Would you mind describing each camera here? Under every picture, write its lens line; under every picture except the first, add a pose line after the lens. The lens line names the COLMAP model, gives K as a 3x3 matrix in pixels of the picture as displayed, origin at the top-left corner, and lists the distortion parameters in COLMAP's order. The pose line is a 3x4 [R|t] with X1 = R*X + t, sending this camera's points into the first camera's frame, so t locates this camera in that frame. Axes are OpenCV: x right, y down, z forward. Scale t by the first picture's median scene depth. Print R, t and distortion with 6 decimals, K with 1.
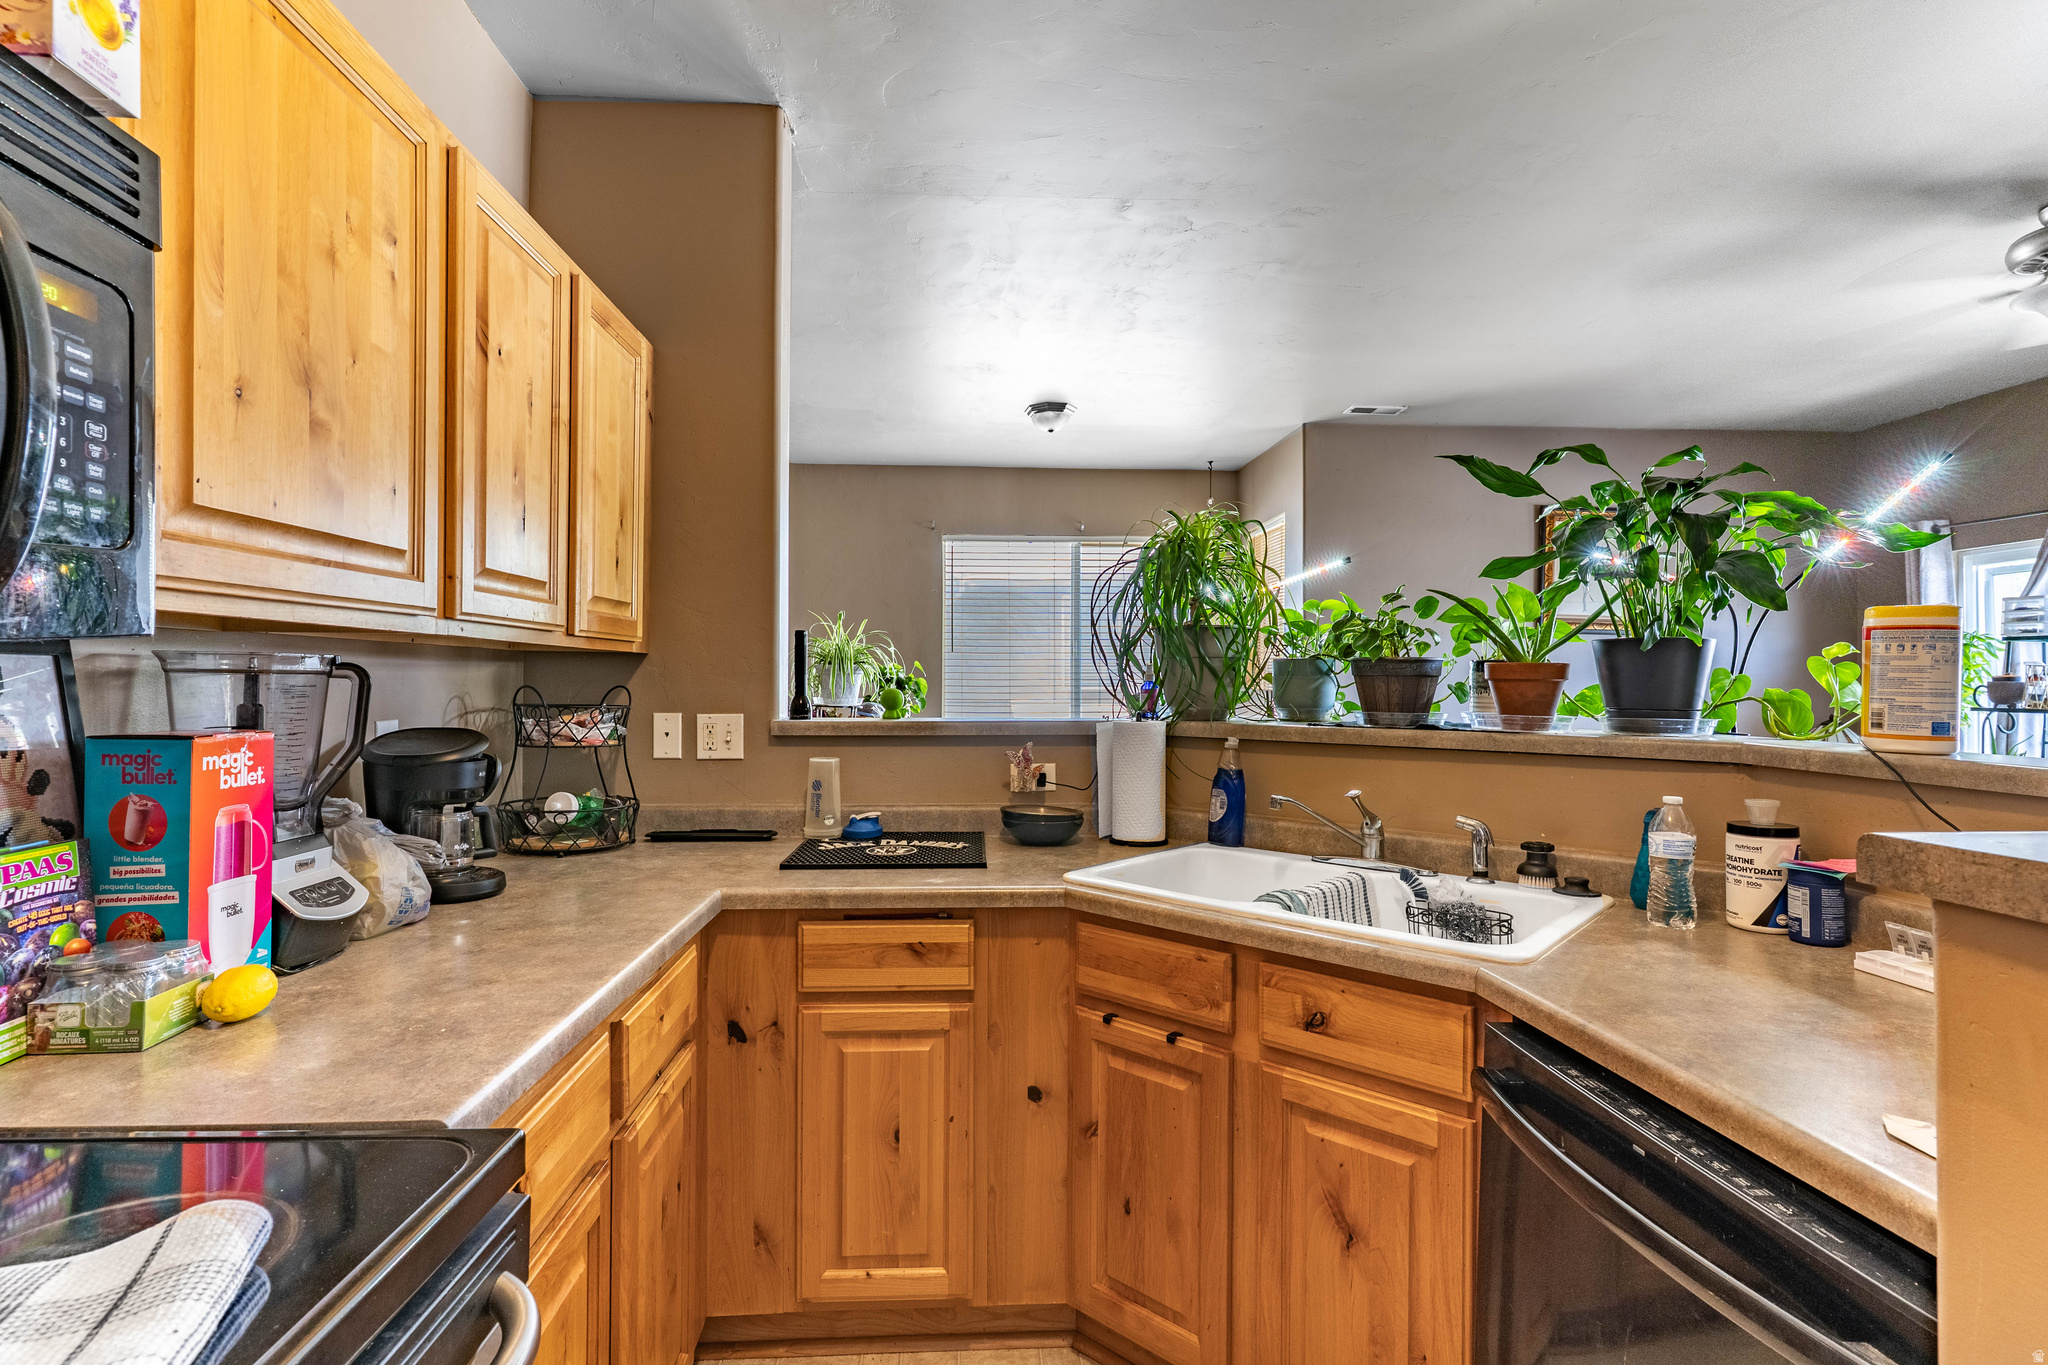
lens RADIAL K [[984.2, 0, 1024.0], [0, 984.2, 682.5], [0, 0, 1]] dist [-0.003067, -0.000707]
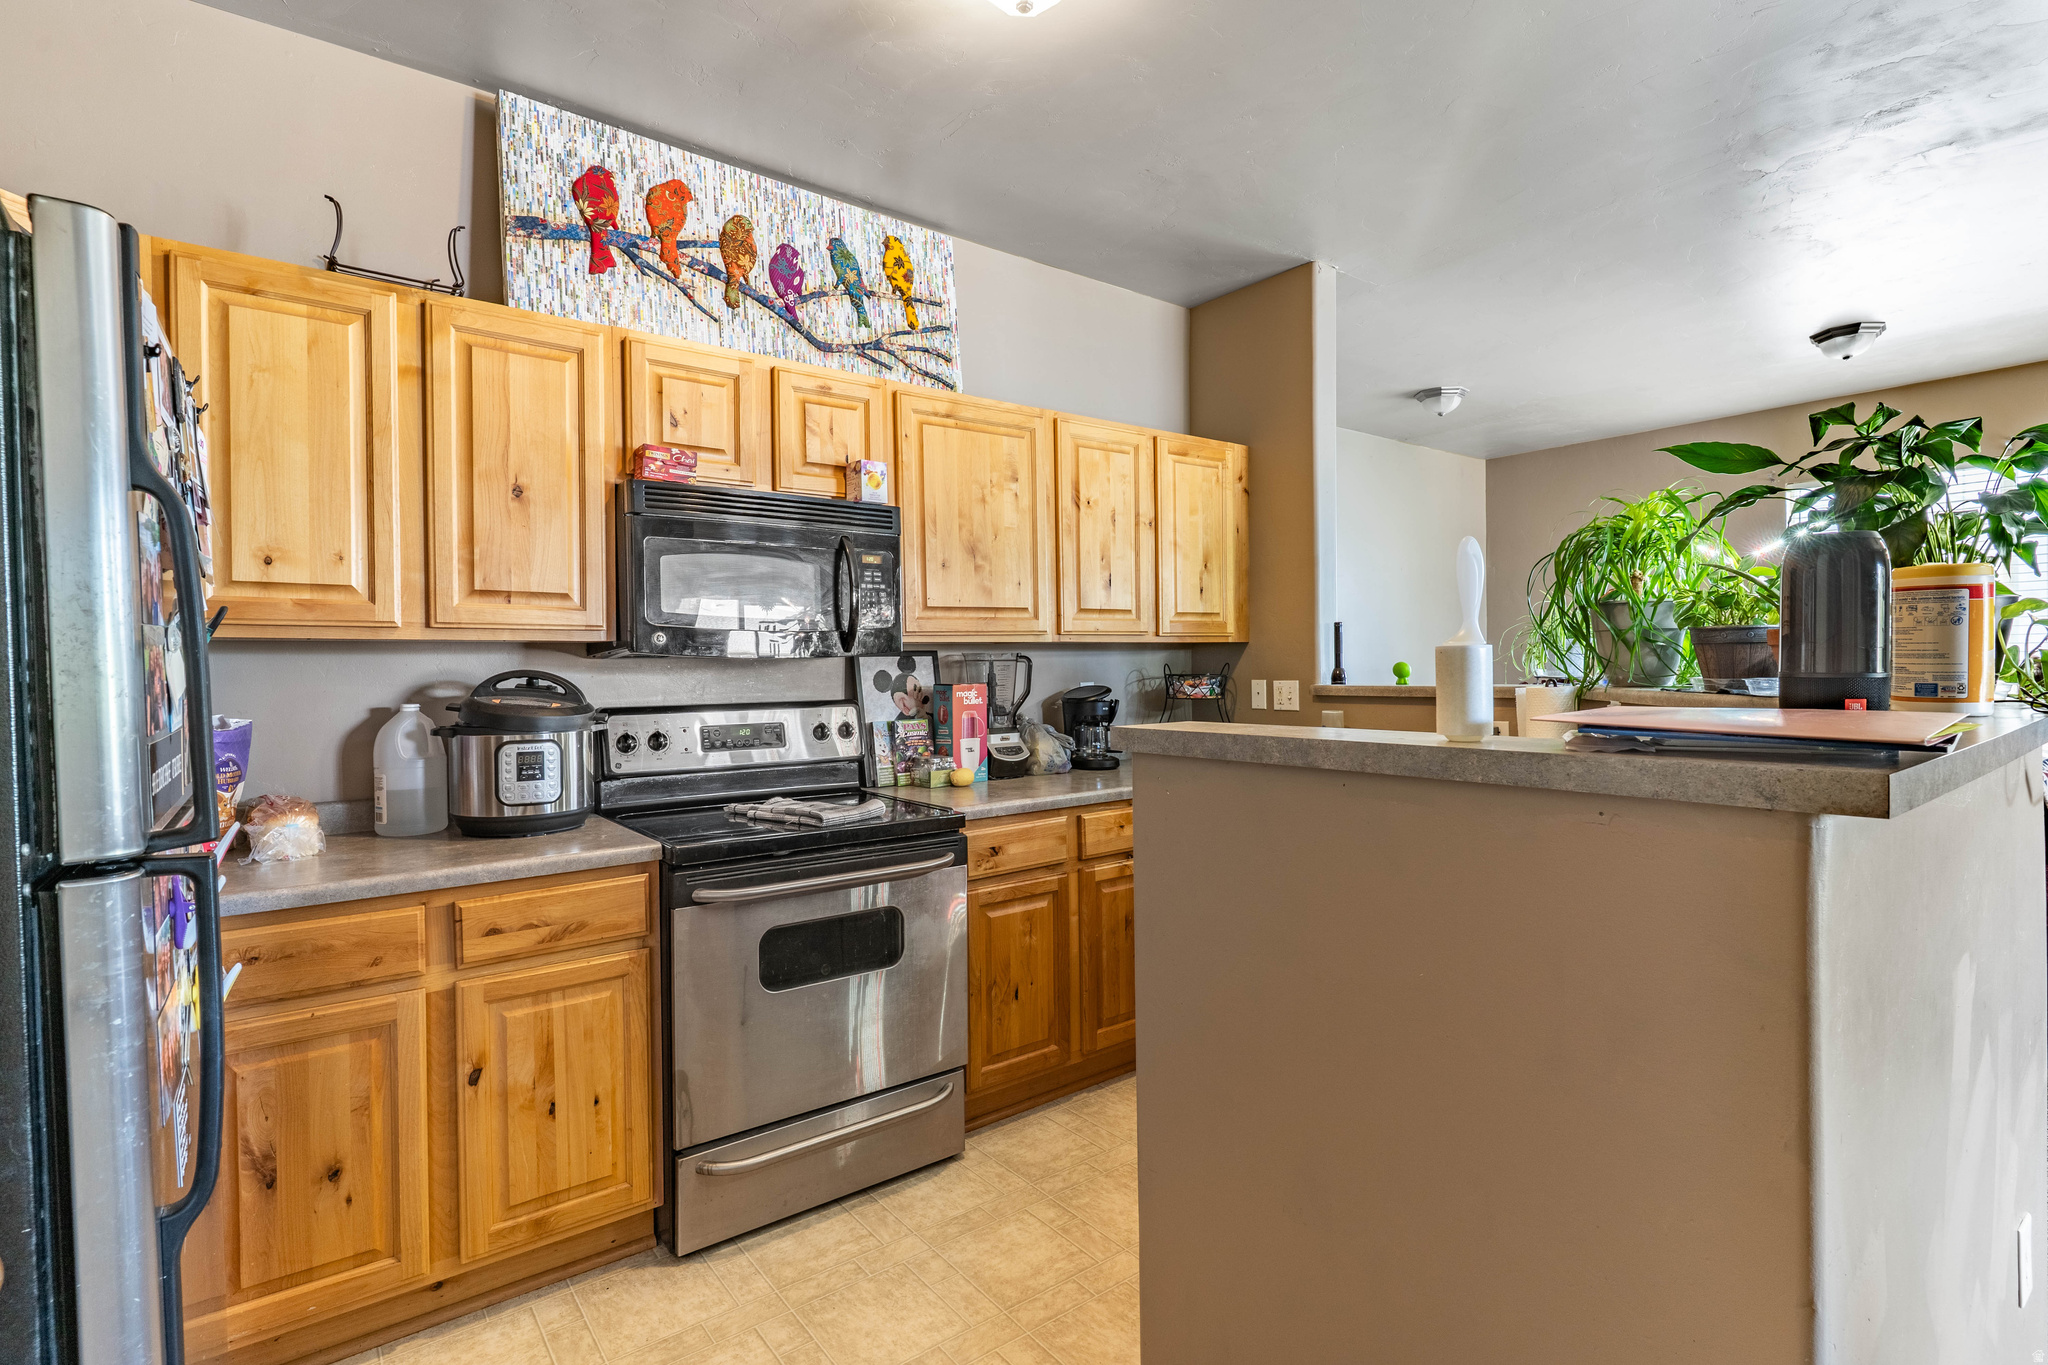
lens RADIAL K [[984.2, 0, 1024.0], [0, 984.2, 682.5], [0, 0, 1]] dist [-0.003067, -0.000707]
pose [[0.562038, 0.002780, -0.827107, 1.274514], [0.018233, 0.999710, 0.015750, 0.007383], [0.826910, -0.023932, 0.561824, -0.325566]]
